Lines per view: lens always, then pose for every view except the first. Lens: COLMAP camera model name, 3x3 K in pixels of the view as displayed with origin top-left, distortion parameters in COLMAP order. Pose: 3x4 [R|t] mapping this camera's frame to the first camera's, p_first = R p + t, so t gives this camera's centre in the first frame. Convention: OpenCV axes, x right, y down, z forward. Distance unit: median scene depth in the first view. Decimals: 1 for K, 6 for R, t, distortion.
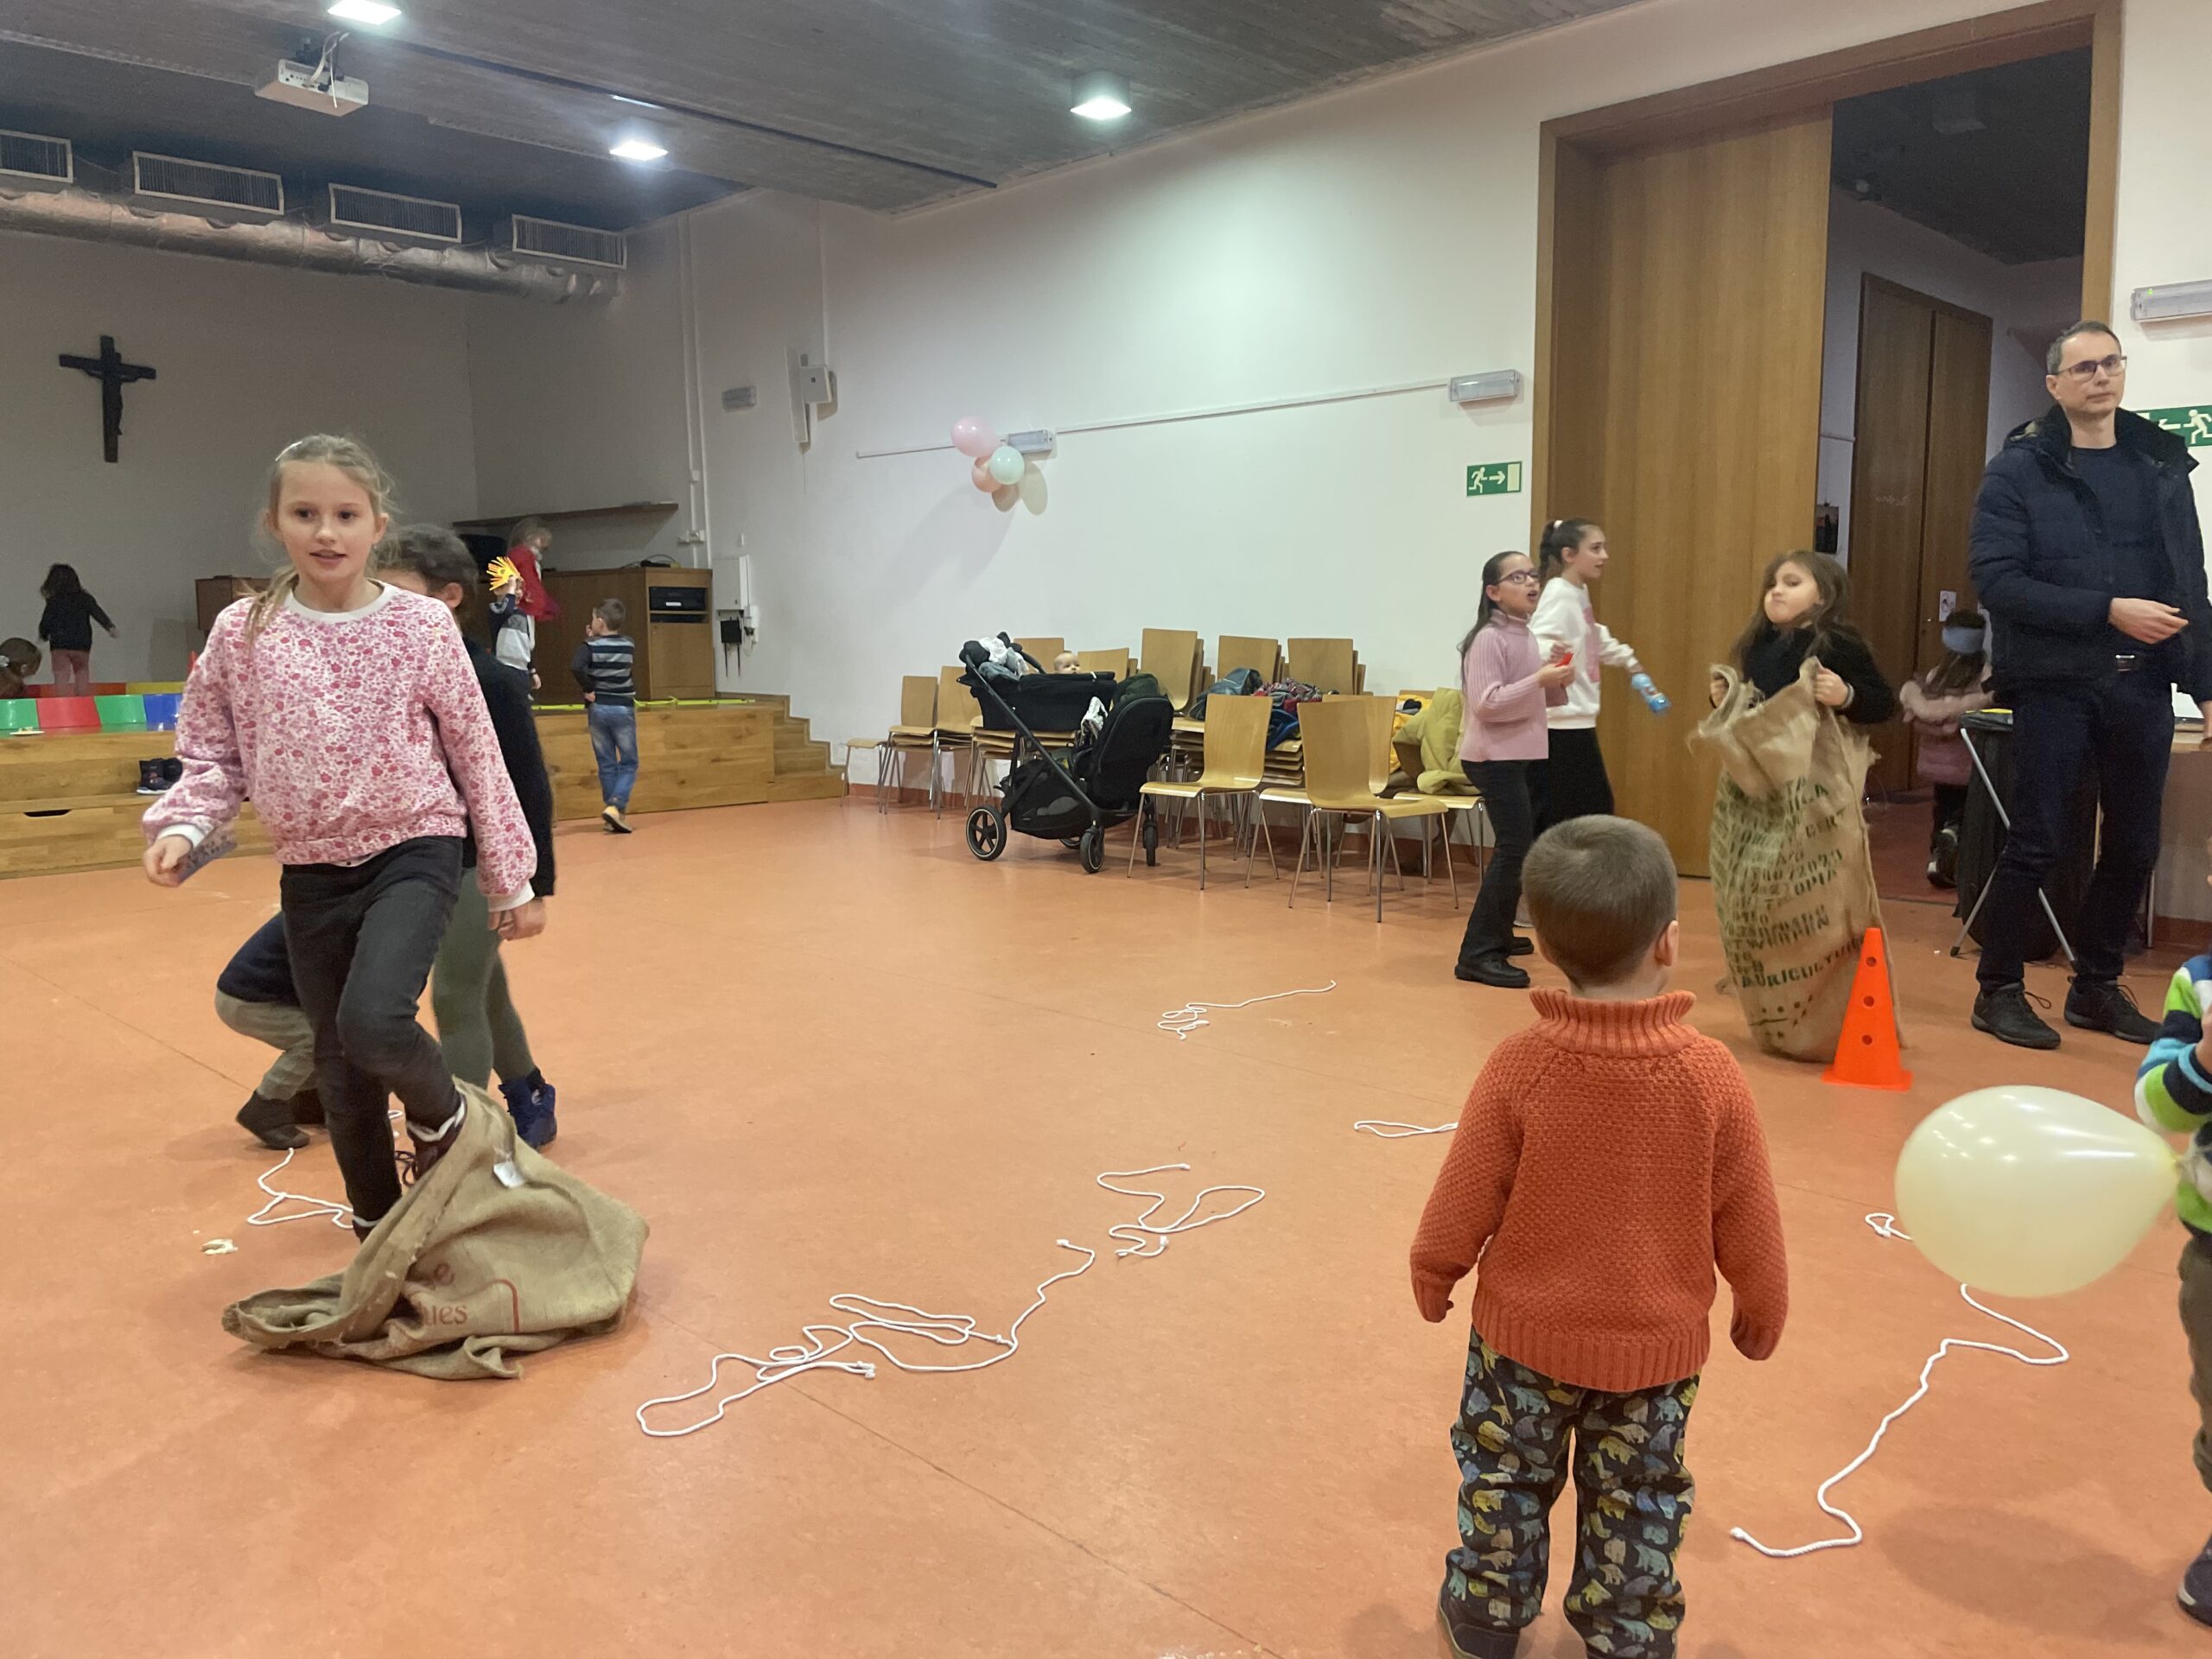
lens RADIAL K [[1679.6, 0, 1108.3], [0, 1679.6, 830.0], [0, 0, 1]] dist [0.093381, -0.113610]
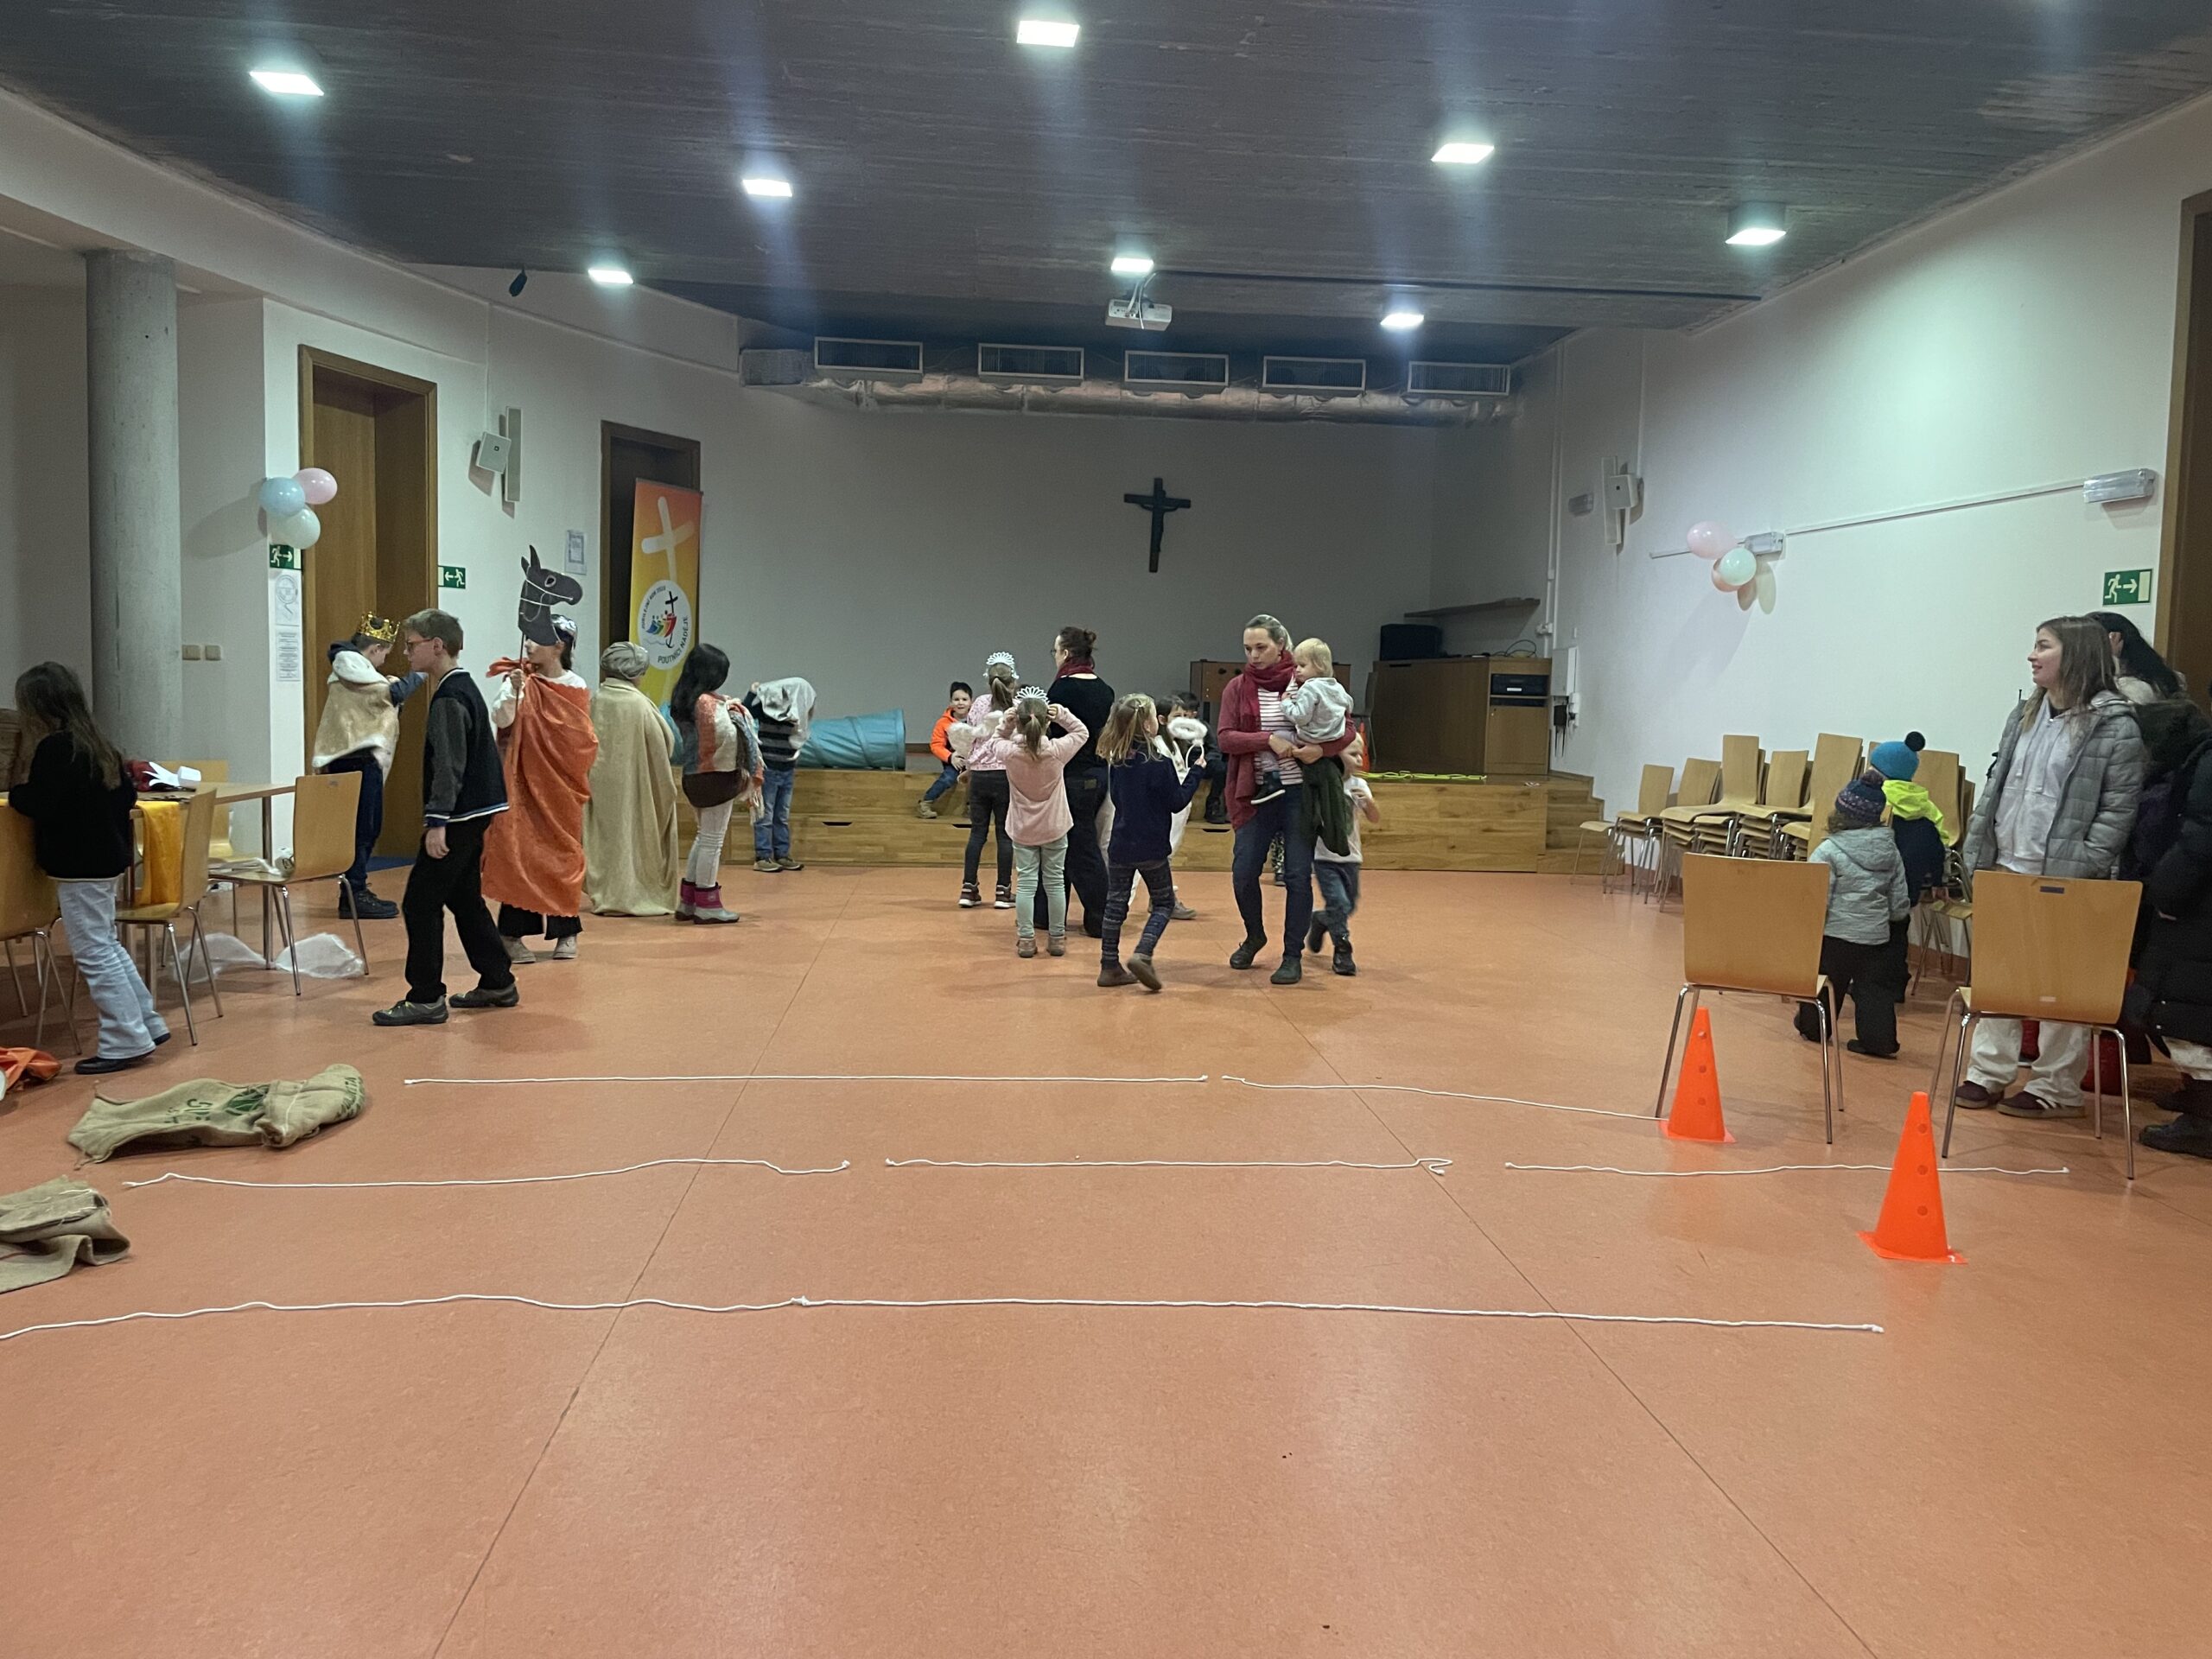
lens RADIAL K [[1679.6, 0, 1105.3], [0, 1679.6, 826.0], [0, 0, 1]] dist [0.093381, -0.113610]
pose [[0.771612, 0.082269, -0.630751, 0.281600], [-0.108530, 0.994088, -0.003109, -0.013474], [0.626767, 0.070855, 0.775979, -0.028960]]
